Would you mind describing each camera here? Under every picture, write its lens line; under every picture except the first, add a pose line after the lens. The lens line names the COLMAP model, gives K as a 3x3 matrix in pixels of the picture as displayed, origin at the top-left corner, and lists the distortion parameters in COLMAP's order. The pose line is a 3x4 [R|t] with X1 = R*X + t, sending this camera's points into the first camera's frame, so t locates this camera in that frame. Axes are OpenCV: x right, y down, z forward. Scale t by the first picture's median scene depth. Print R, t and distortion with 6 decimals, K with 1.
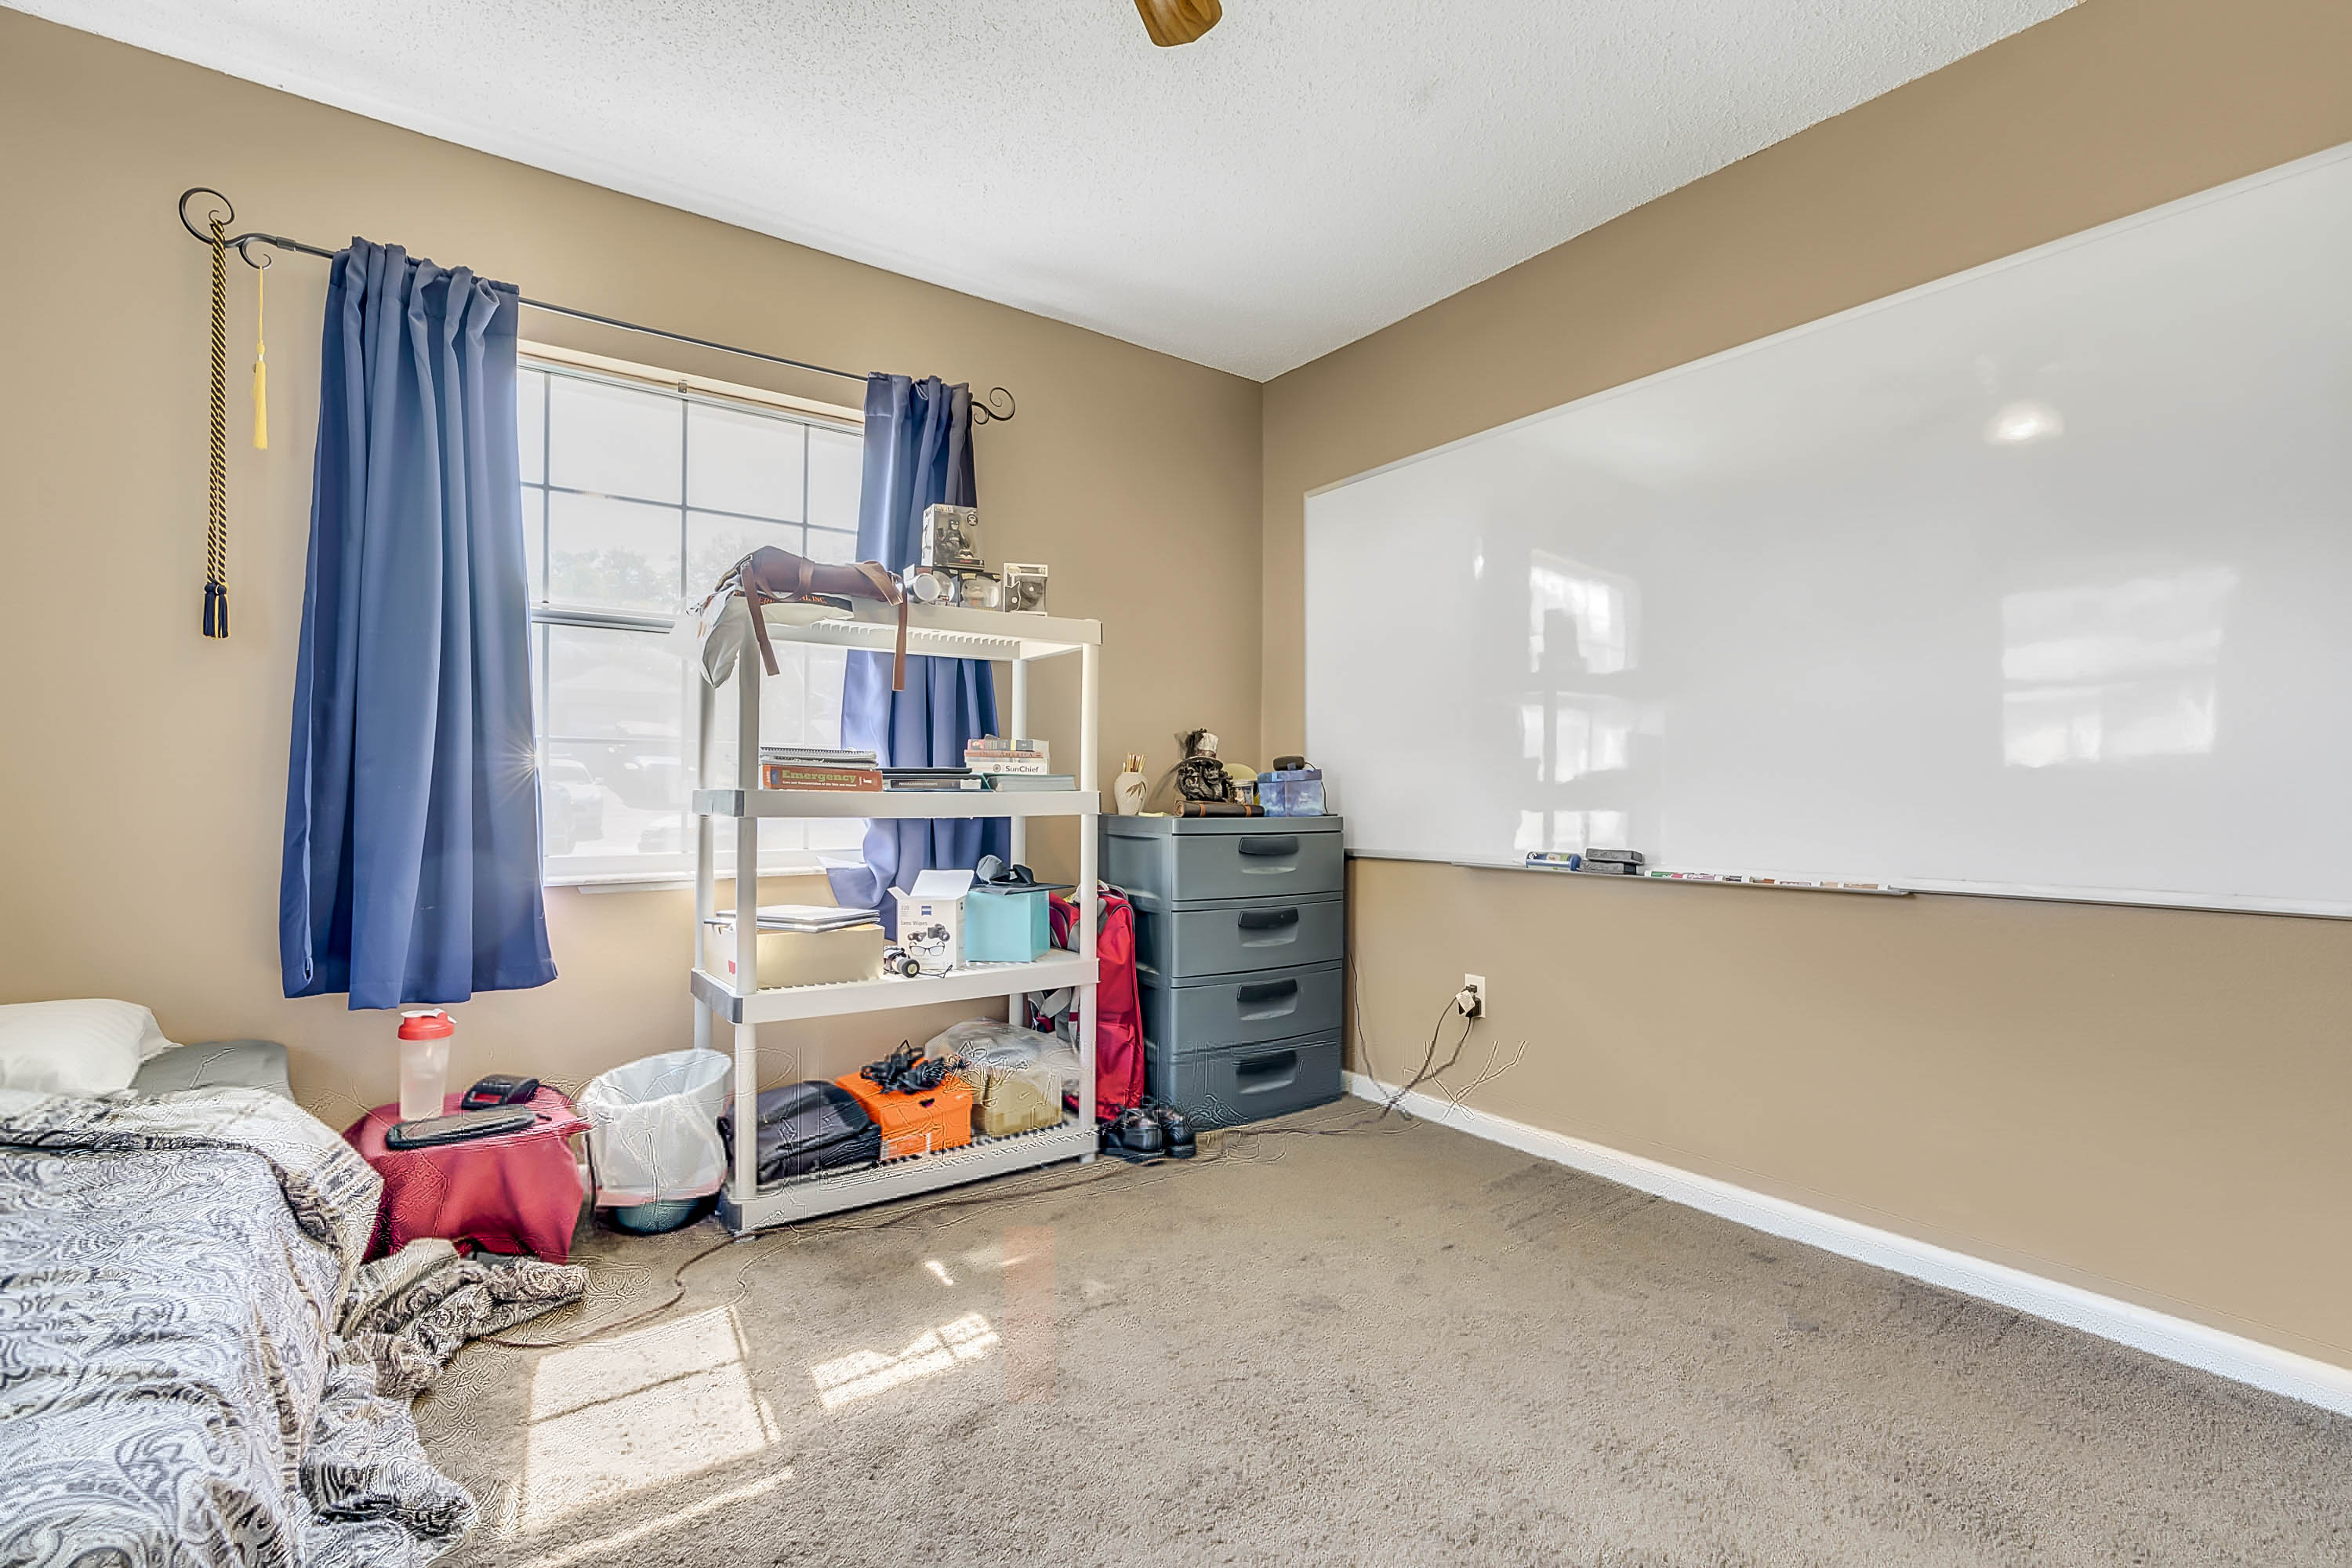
lens RADIAL K [[1080.1, 0, 1176.0], [0, 1080.1, 784.0], [0, 0, 1]] dist [0.000901, 0.000074]
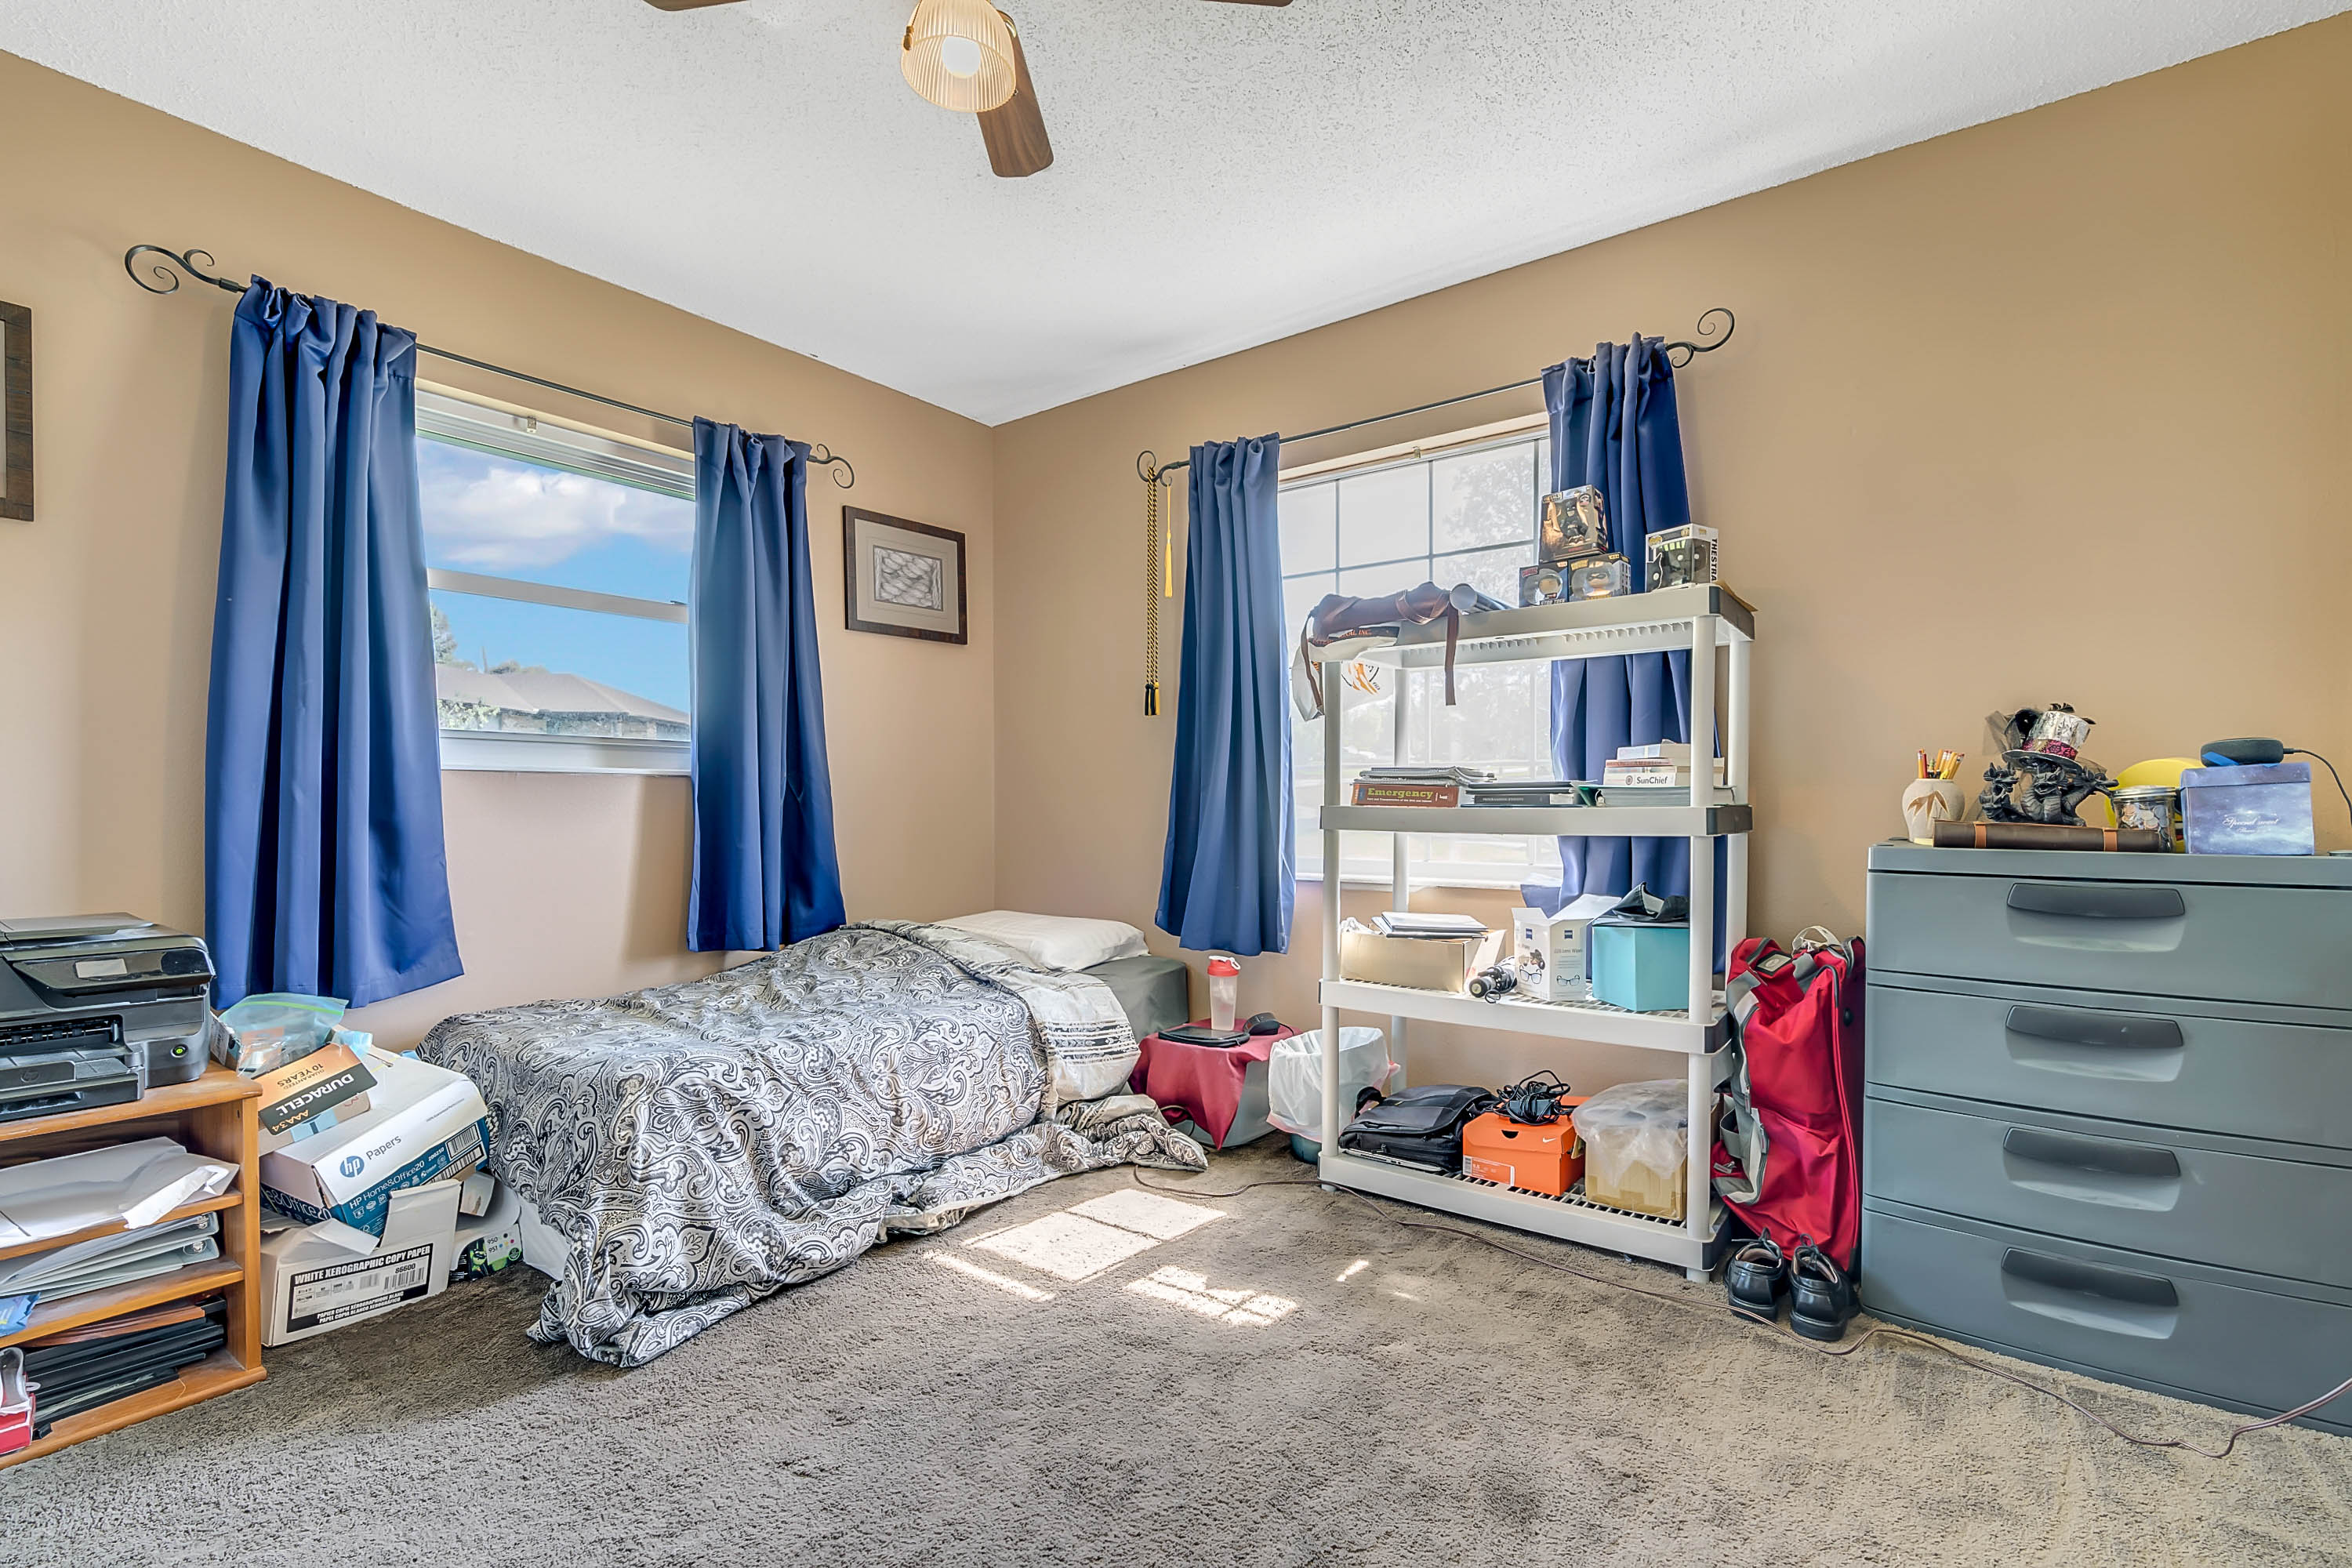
lens RADIAL K [[1078.6, 0, 1172.8], [0, 1078.6, 811.0], [0, 0, 1]] dist [-0.001550, -0.000153]
pose [[0.283536, 0.004443, -0.958951, 0.598762], [0.008268, 0.999941, 0.007078, 0.001307], [0.958926, -0.009935, 0.283482, 0.450834]]
